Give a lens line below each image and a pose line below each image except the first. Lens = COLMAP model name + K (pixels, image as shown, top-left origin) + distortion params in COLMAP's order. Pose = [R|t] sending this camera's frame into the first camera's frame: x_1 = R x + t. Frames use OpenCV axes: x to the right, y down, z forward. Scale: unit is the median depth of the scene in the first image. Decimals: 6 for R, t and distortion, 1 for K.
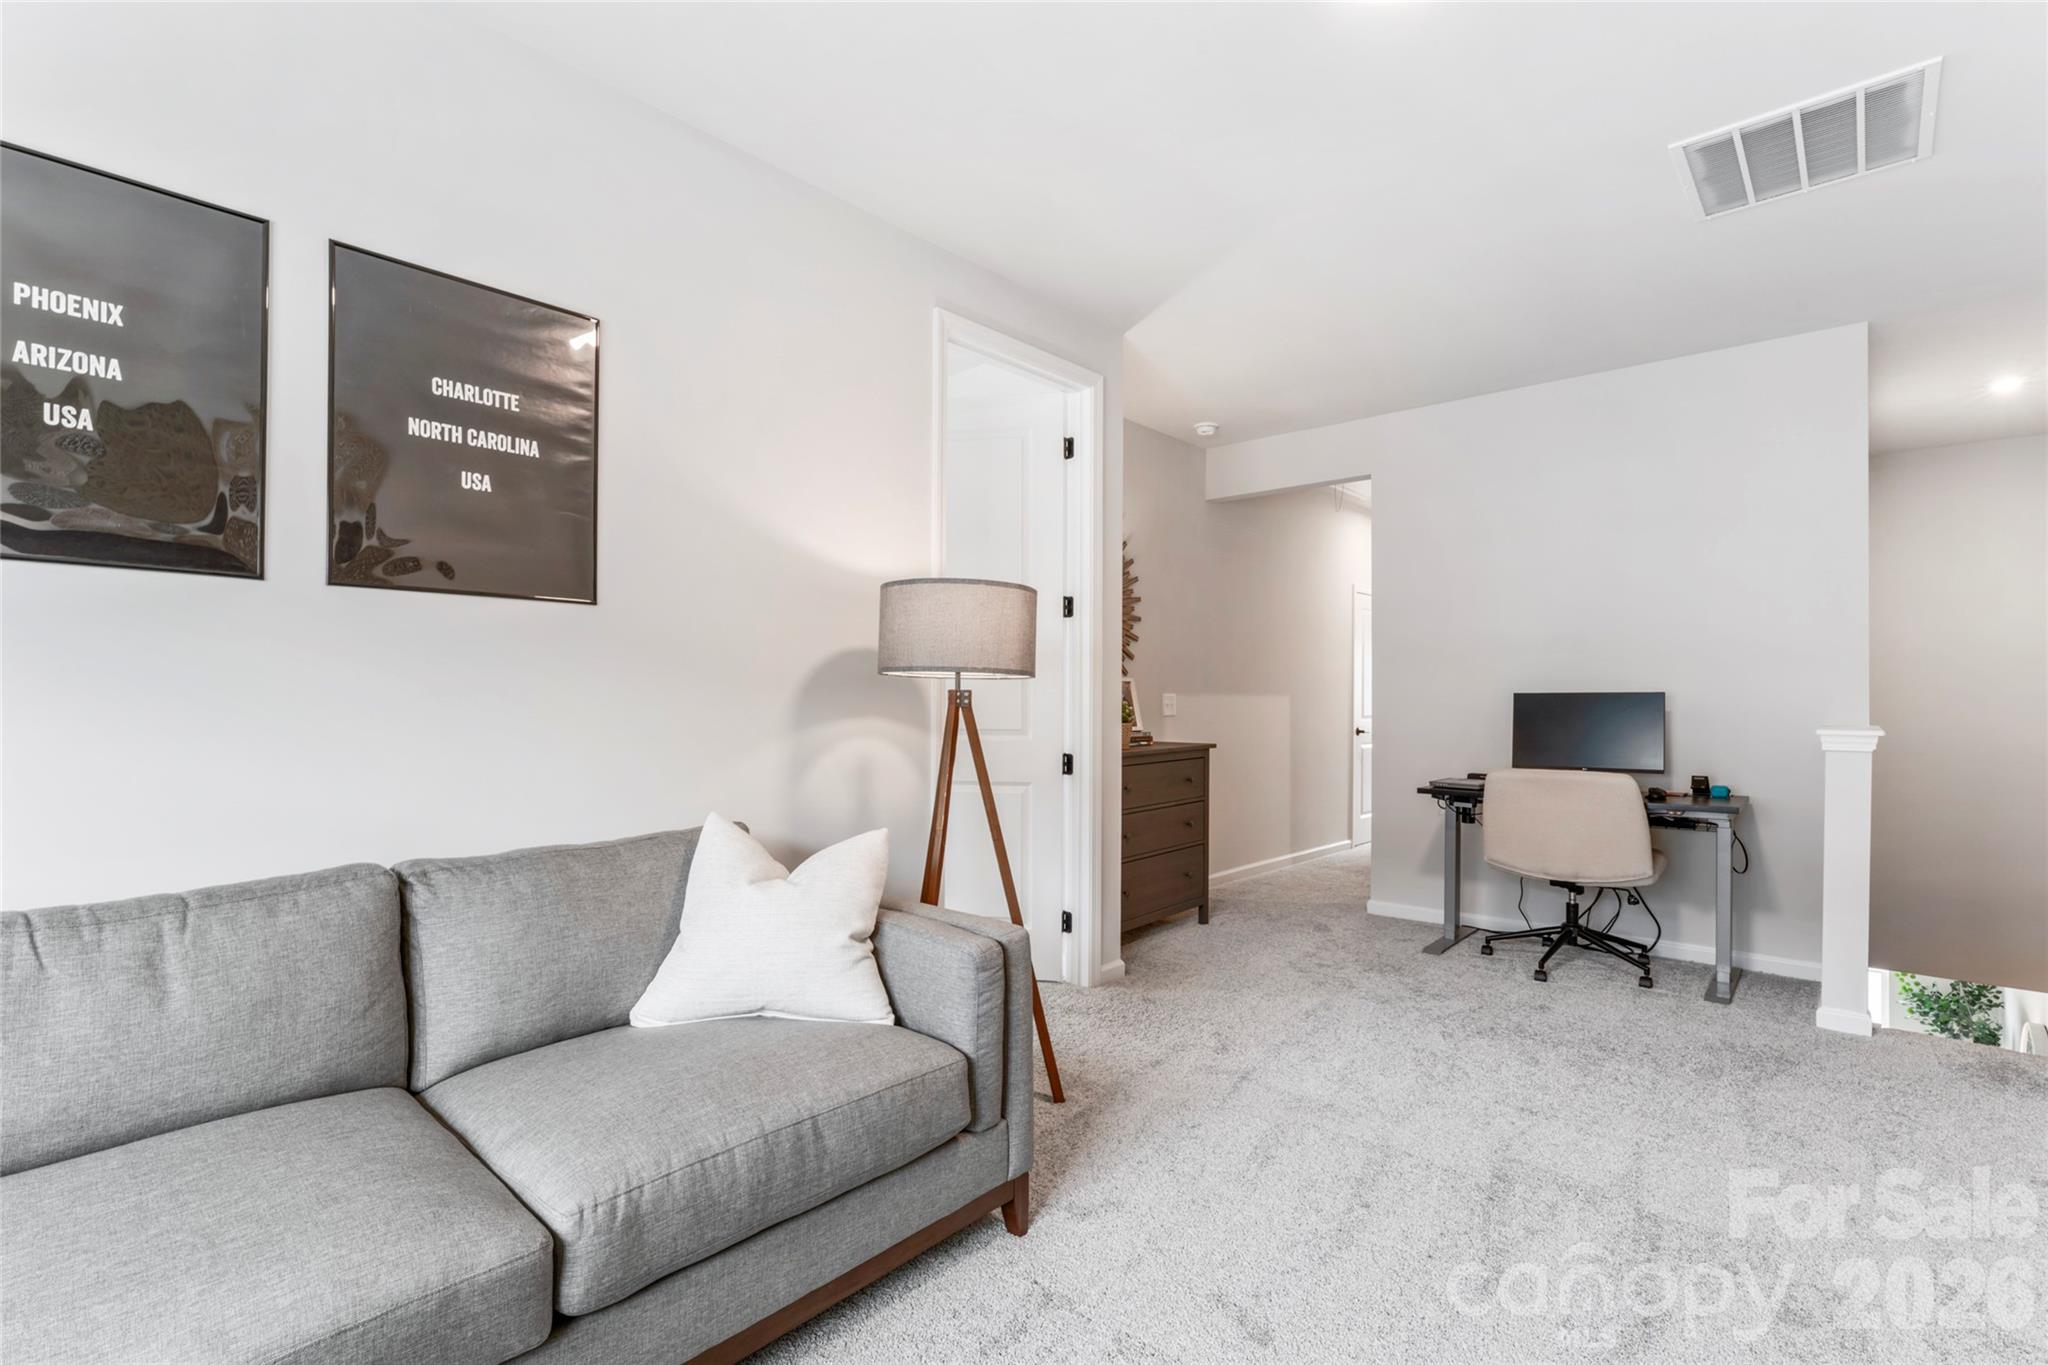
lens RADIAL K [[951.8, 0, 1030.4], [0, 951.8, 680.6], [0, 0, 1]] dist [0.000216, 0.000266]
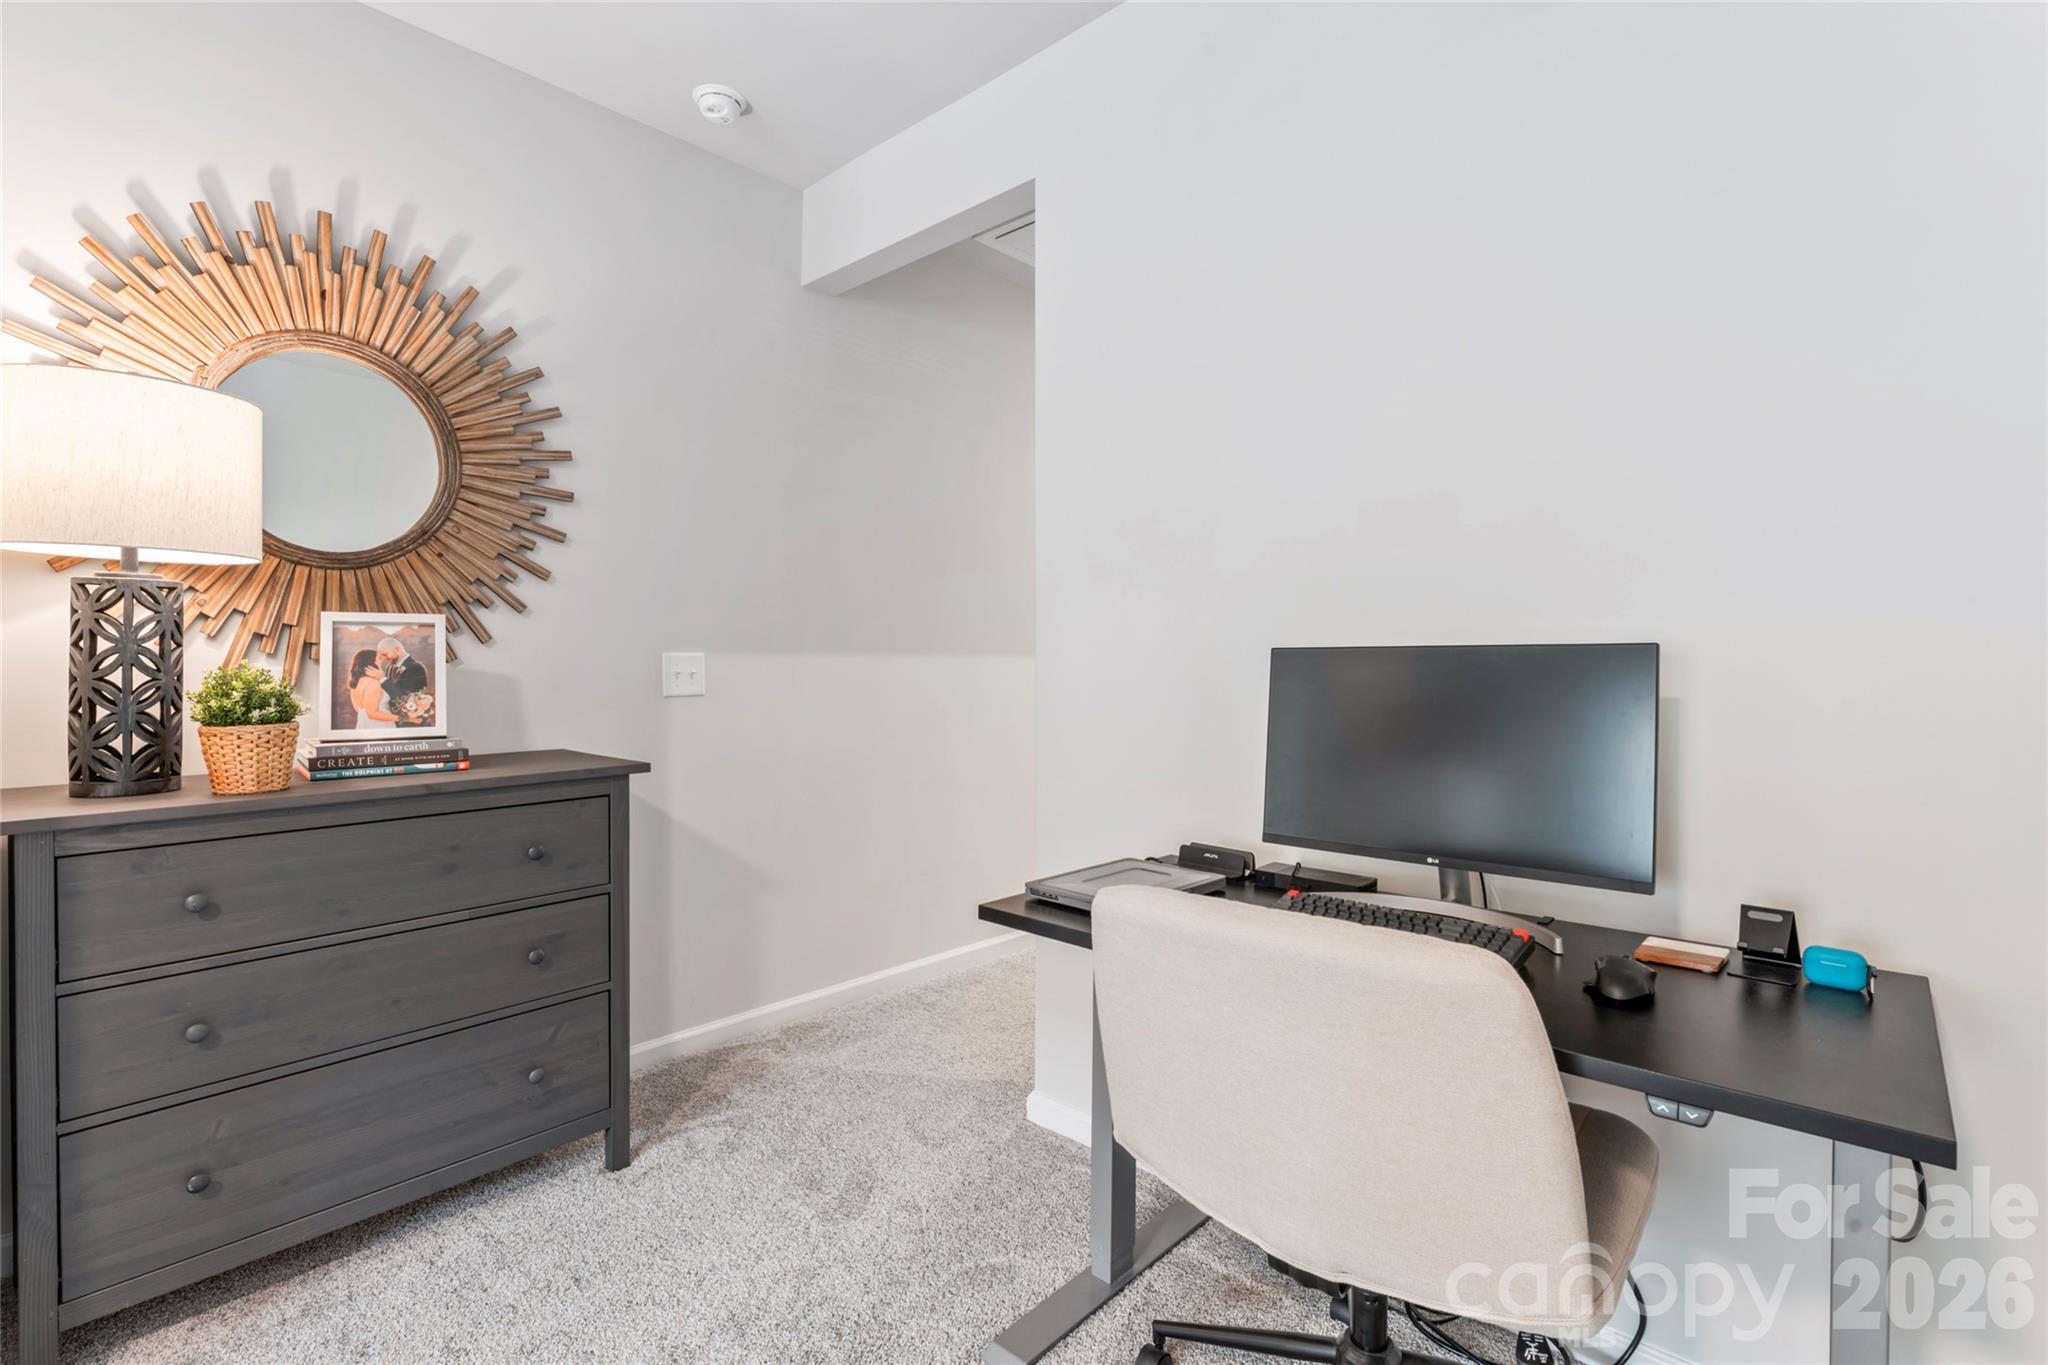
lens RADIAL K [[950.6, 0, 1028.7], [0, 950.6, 651.5], [0, 0, 1]] dist [-0.001016, -0.000167]
pose [[0.999980, -0.006225, 0.000763, 0.374157], [0.006212, 0.999855, 0.015867, 0.008008], [-0.000862, -0.015862, 0.999874, 0.558565]]
